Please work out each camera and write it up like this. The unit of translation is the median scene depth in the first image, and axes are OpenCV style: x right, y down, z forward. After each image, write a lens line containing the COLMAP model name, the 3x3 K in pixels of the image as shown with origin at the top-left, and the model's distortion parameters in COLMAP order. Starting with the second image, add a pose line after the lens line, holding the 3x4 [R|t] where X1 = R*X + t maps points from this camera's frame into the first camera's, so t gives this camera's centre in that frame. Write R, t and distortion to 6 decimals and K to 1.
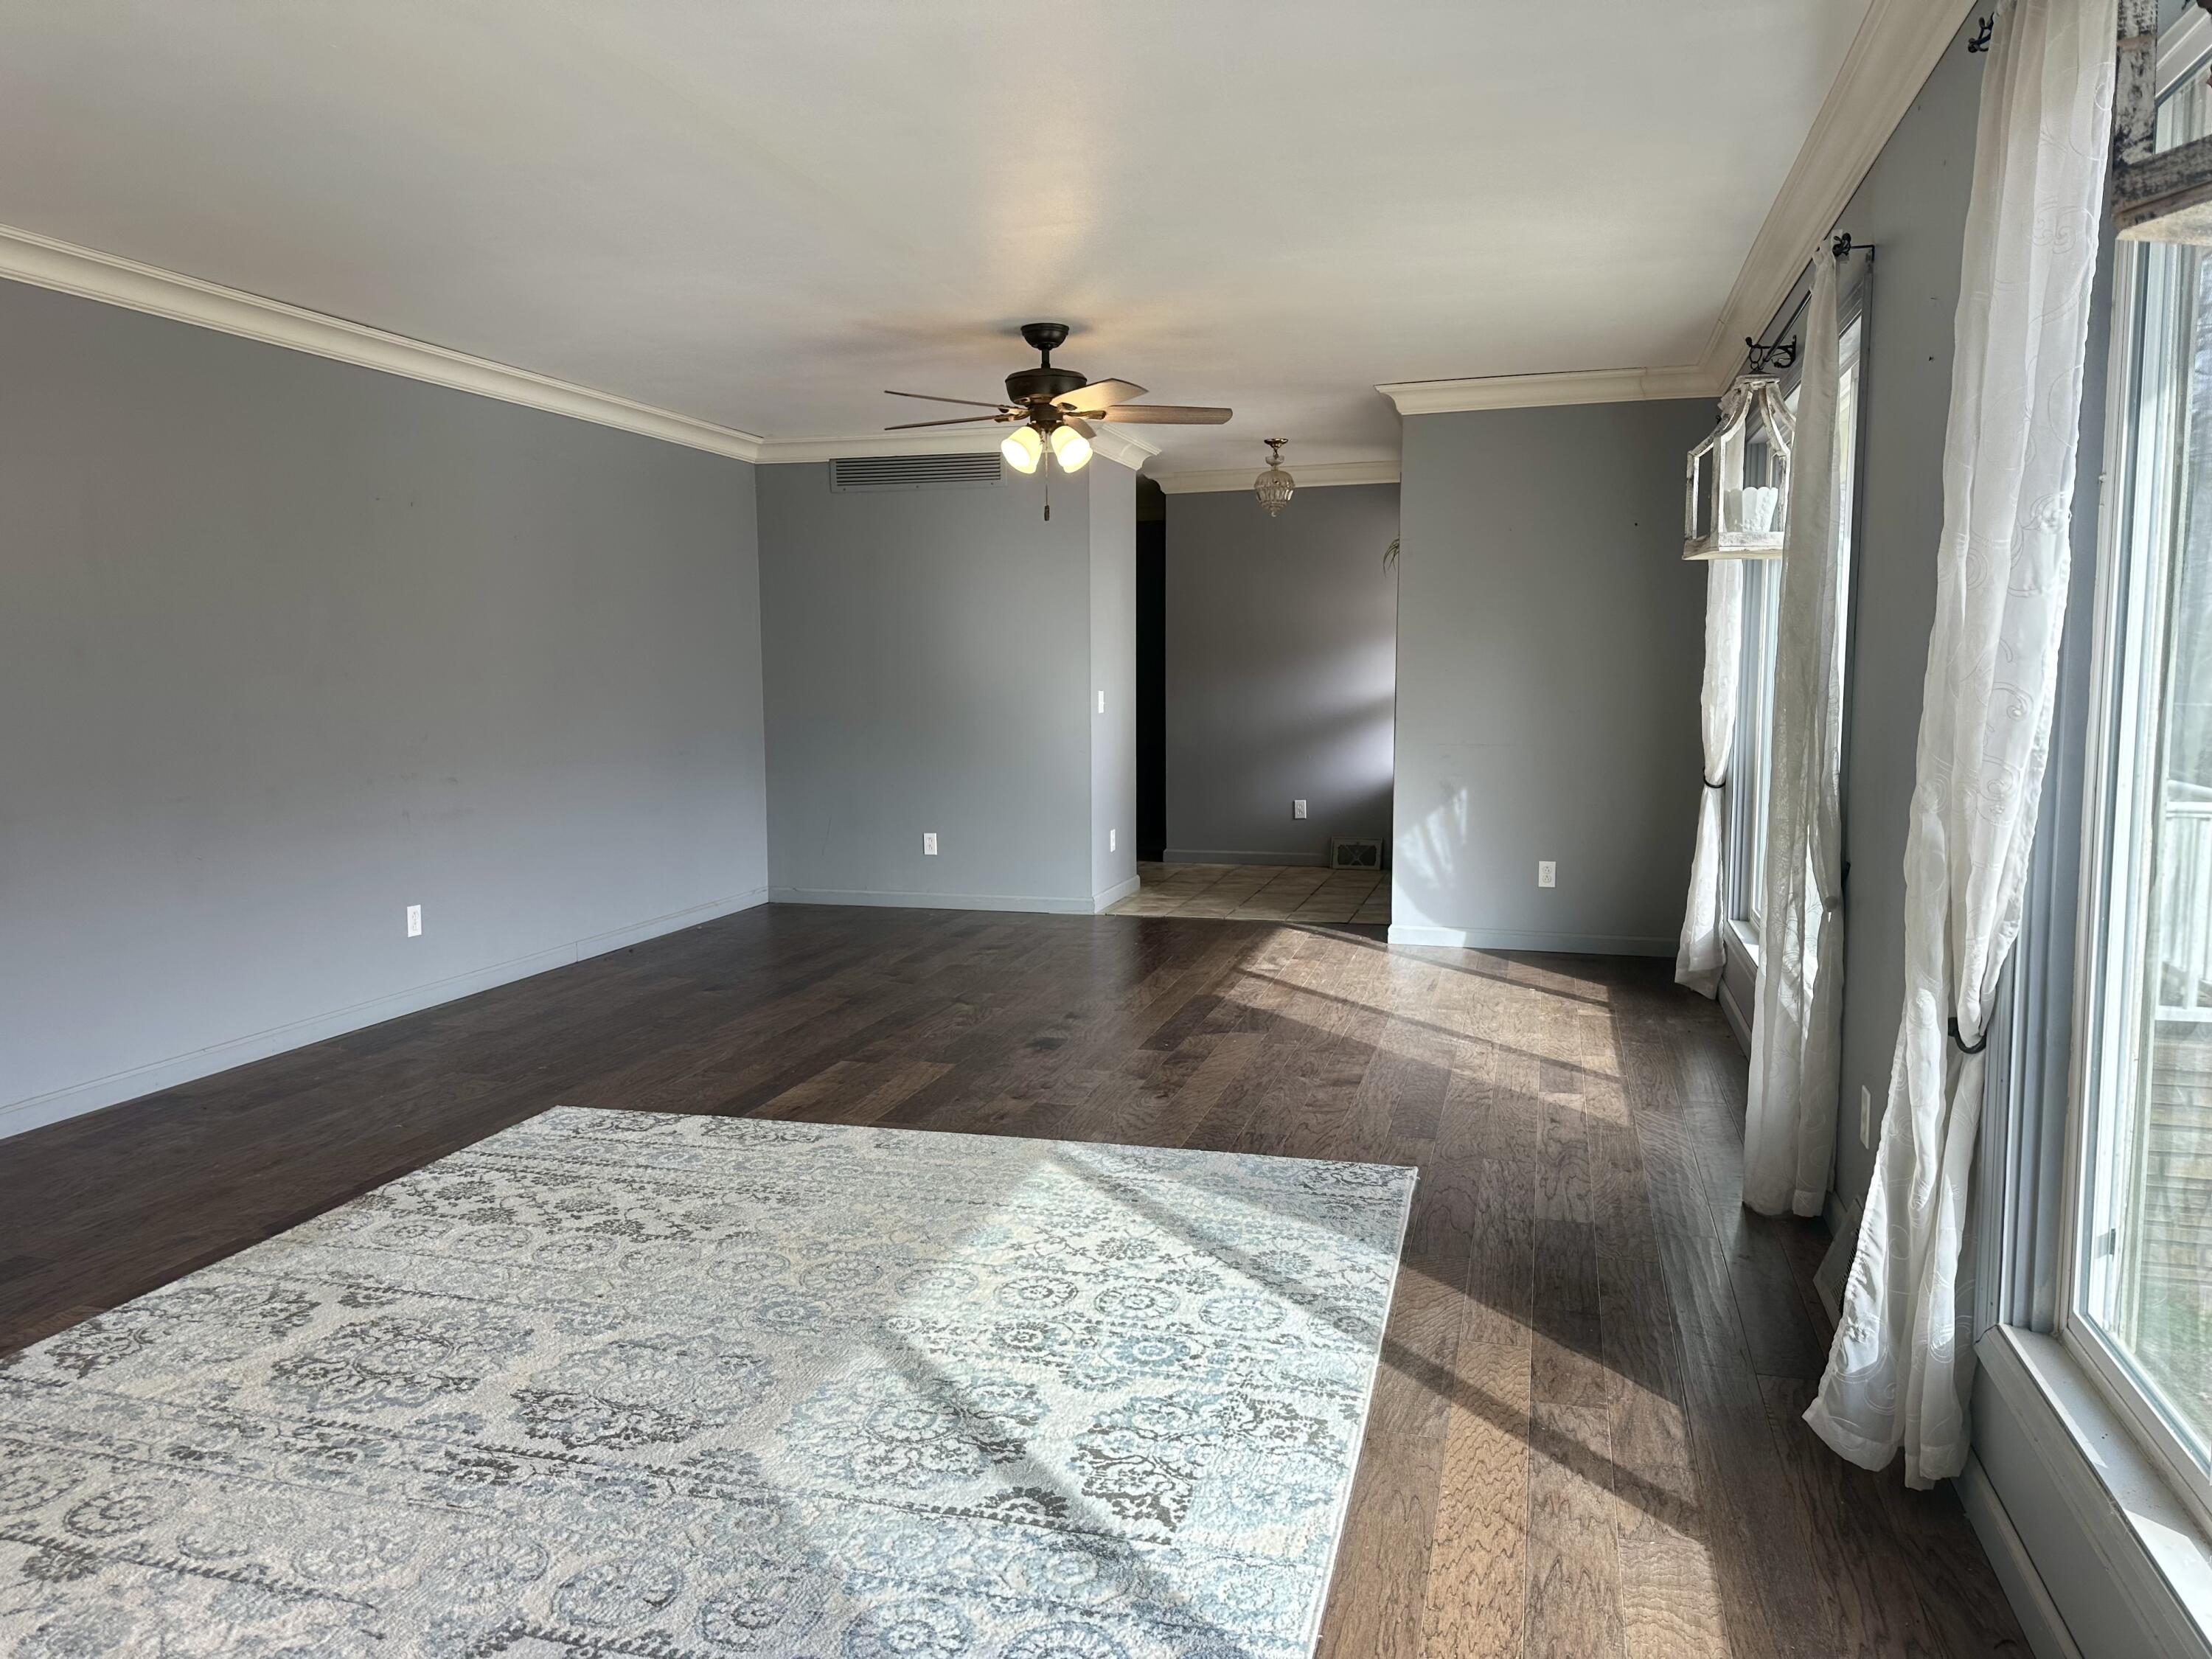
lens RADIAL K [[1545.2, 0, 1106.0], [0, 1545.2, 829.5], [0, 0, 1]] dist [0.125667, -0.202453]
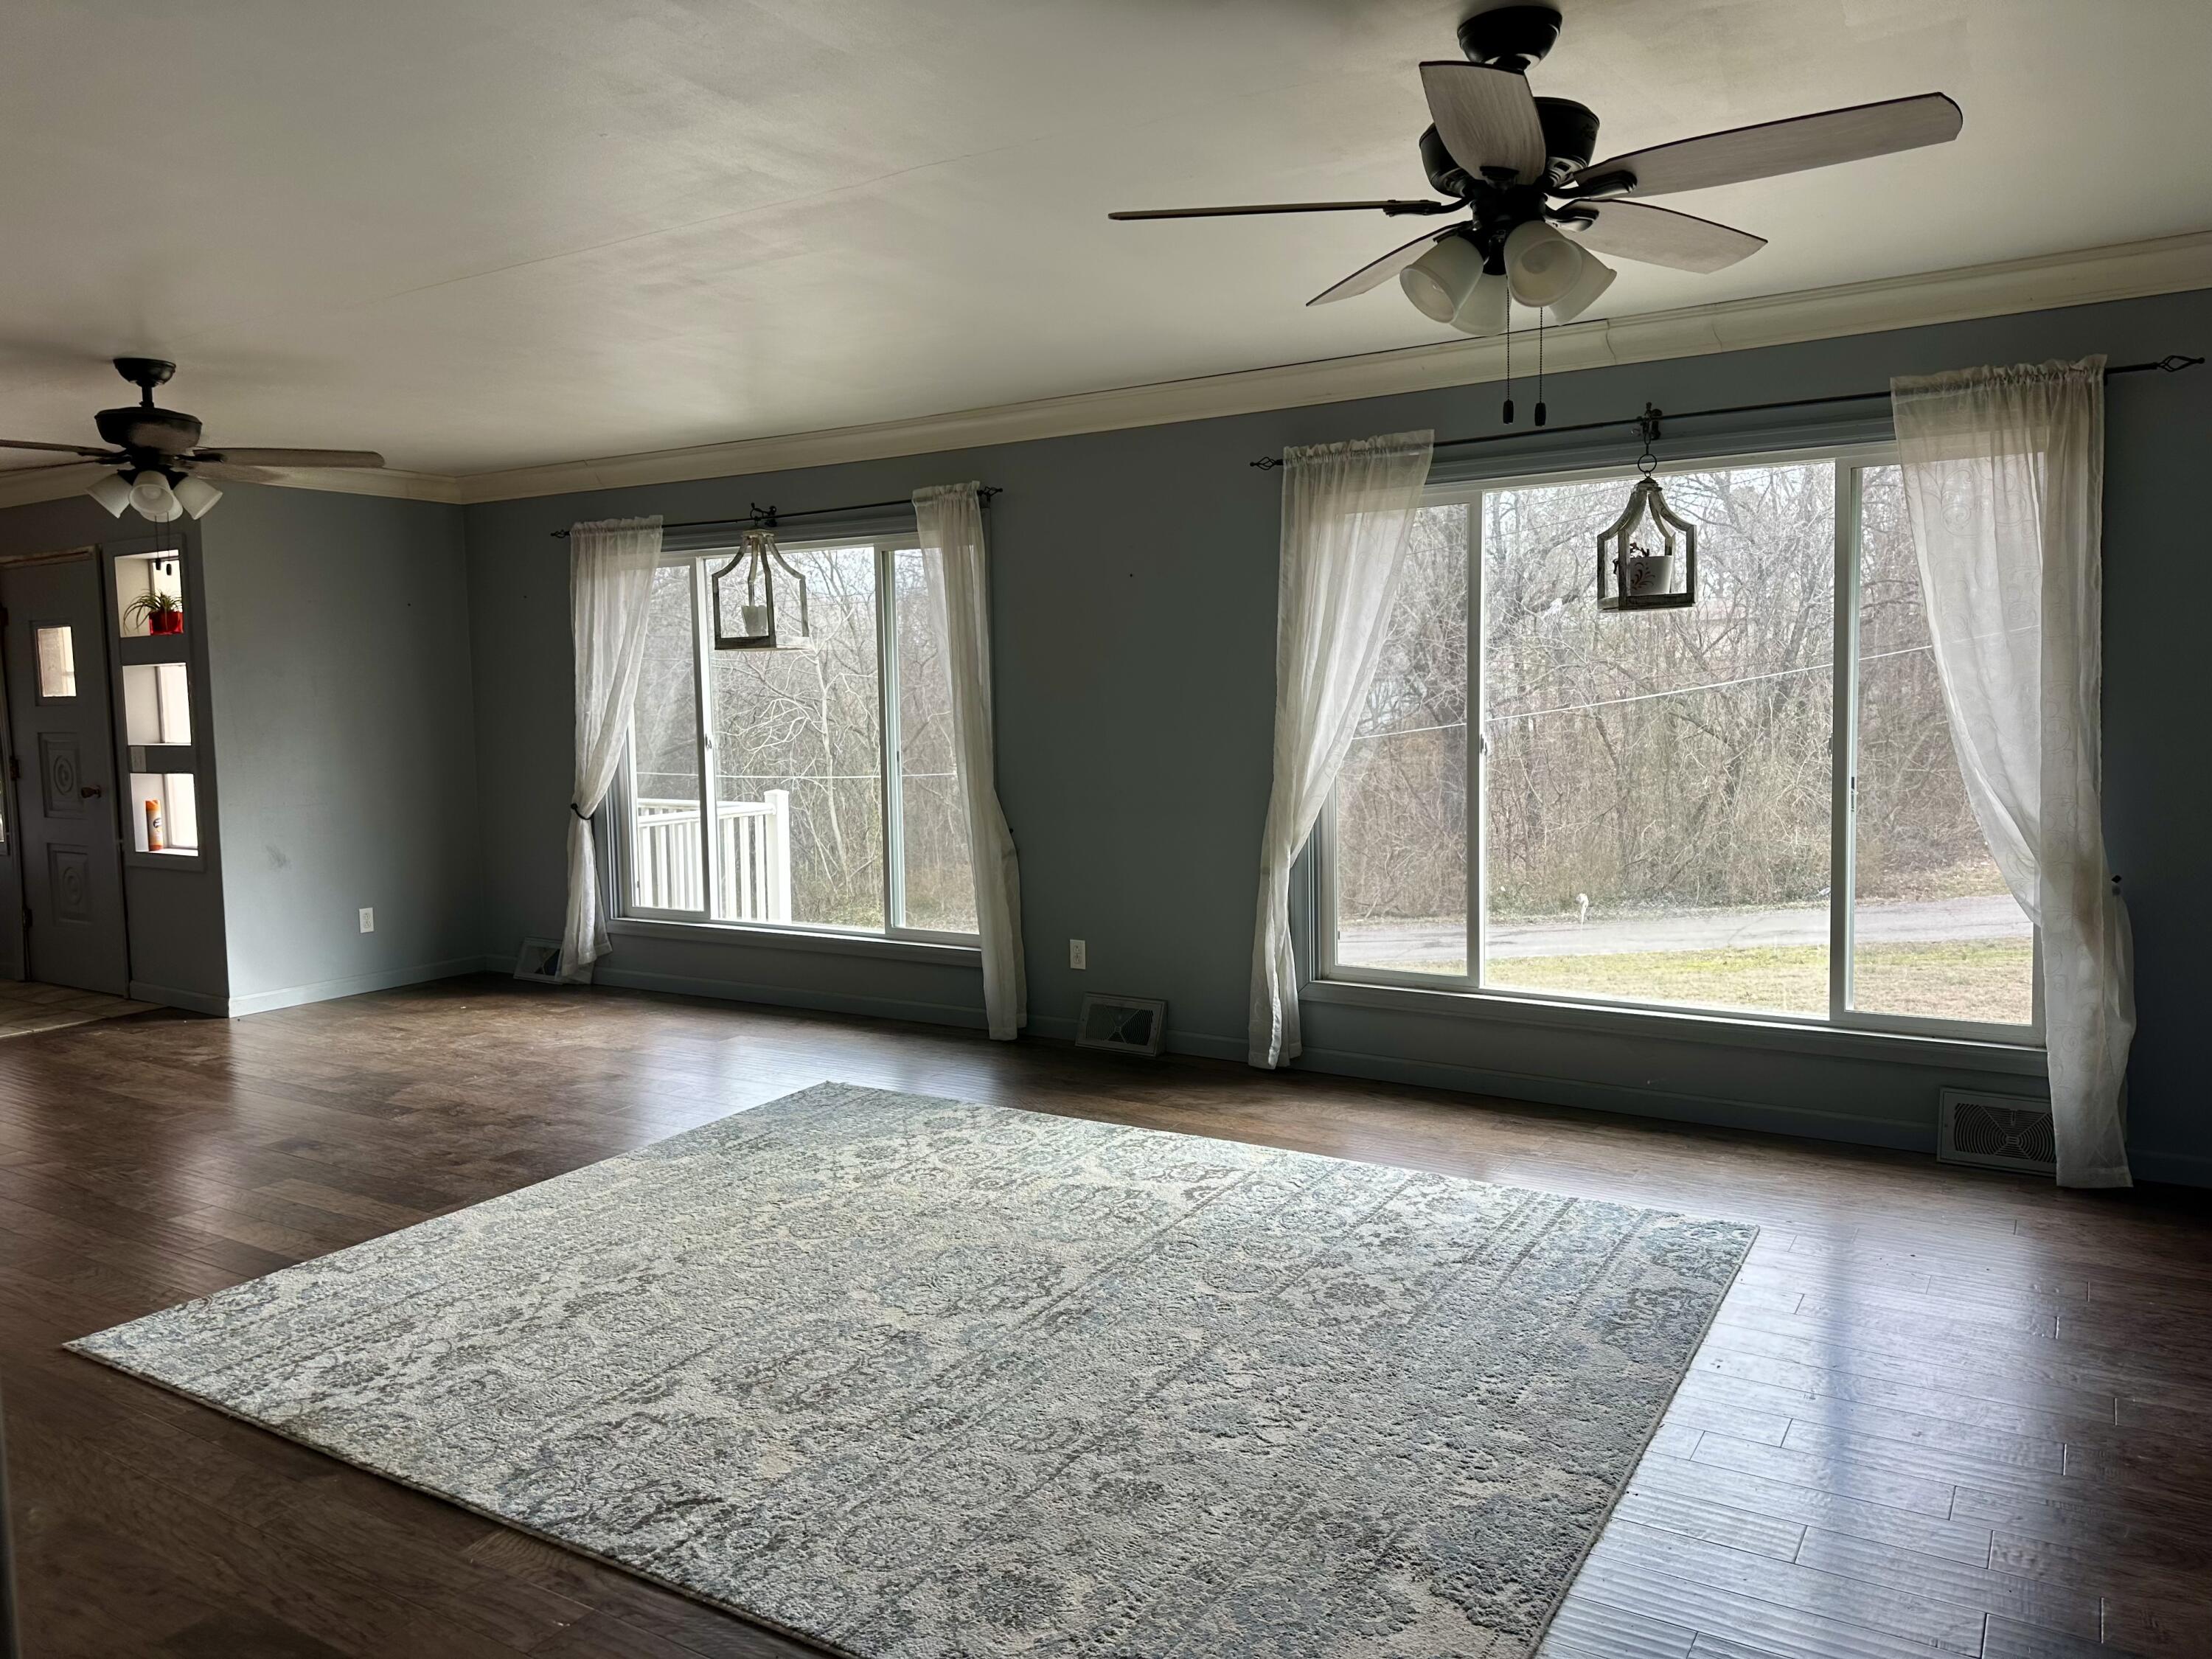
lens RADIAL K [[1545.2, 0, 1106.0], [0, 1545.2, 829.5], [0, 0, 1]] dist [0.125667, -0.202453]
pose [[0.270759, -0.085827, 0.958813, -1.060156], [0.119253, 0.991336, 0.055062, -0.055235], [-0.955232, 0.099433, 0.278648, 0.347272]]
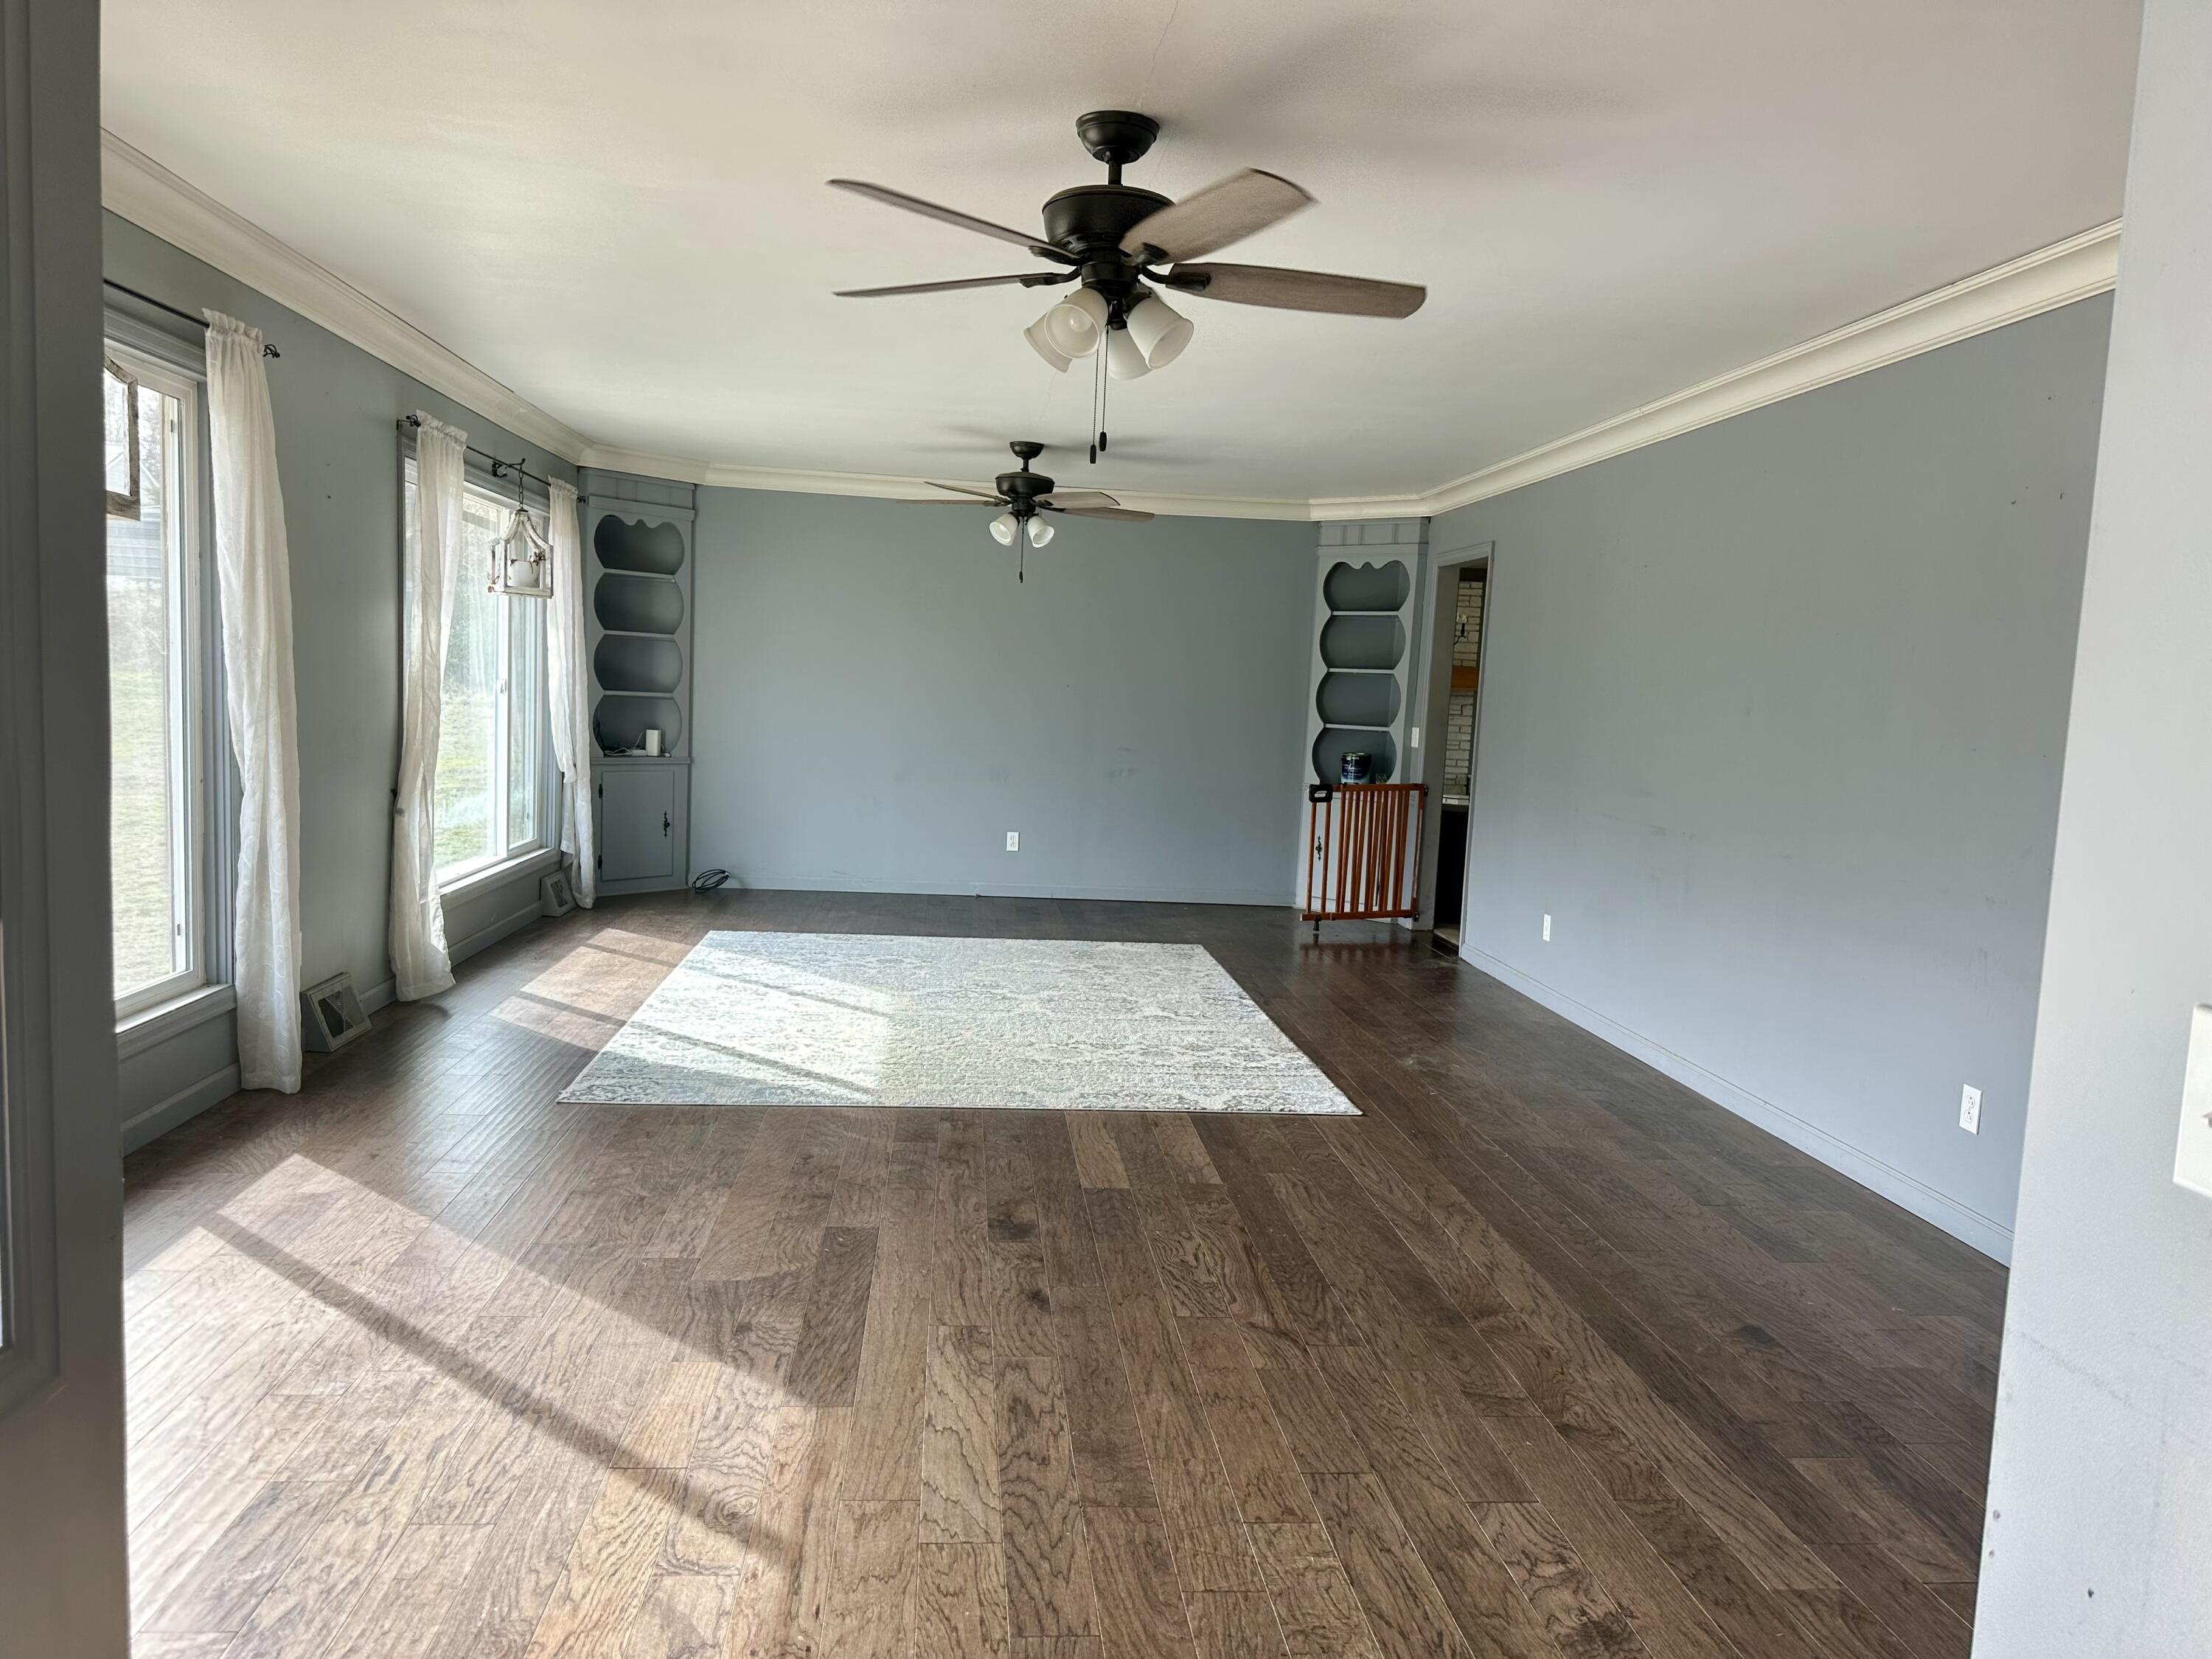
lens RADIAL K [[1545.2, 0, 1106.0], [0, 1545.2, 829.5], [0, 0, 1]] dist [0.125667, -0.202453]
pose [[-0.929298, -0.003467, -0.369314, 0.253665], [-0.084872, 0.975200, 0.204408, -0.260968], [0.359446, 0.221300, -0.906546, 2.189217]]
